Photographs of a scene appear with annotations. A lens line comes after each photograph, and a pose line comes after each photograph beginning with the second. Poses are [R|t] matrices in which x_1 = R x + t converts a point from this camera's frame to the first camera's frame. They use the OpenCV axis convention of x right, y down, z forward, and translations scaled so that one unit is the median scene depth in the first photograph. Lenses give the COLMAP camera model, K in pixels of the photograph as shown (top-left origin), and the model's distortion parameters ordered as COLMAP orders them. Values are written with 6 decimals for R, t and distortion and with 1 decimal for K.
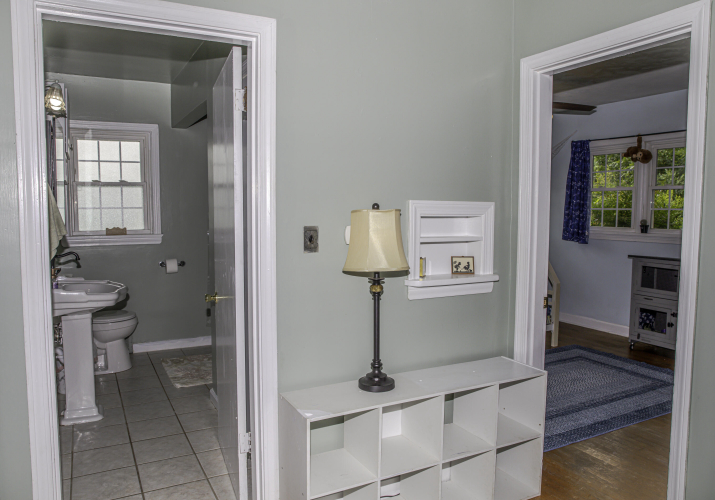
lens RADIAL K [[527.4, 0, 357.5], [0, 527.4, 250.0], [0, 0, 1]] dist [-0.079132, 0.000766]
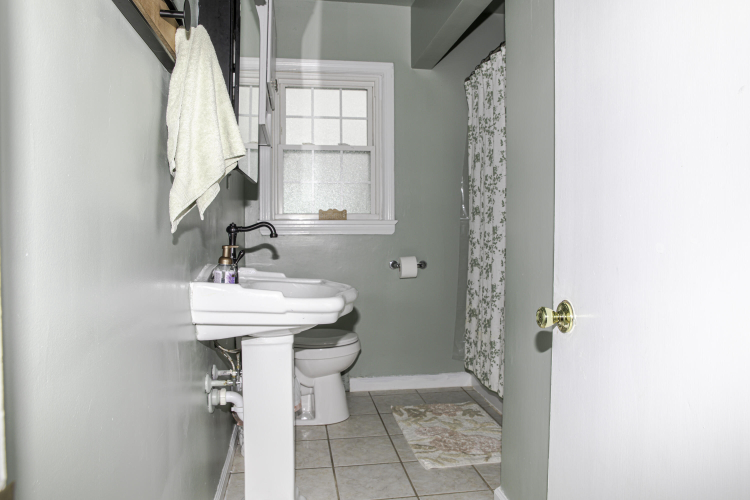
lens RADIAL K [[515.4, 0, 375.0], [0, 515.4, 250.0], [0, 0, 1]] dist [-0.109807, 0.079890]
pose [[0.945332, 0.011752, -0.325899, -0.192689], [-0.026337, 0.998837, -0.040378, 0.039460], [0.325045, 0.046754, 0.944542, 0.380804]]
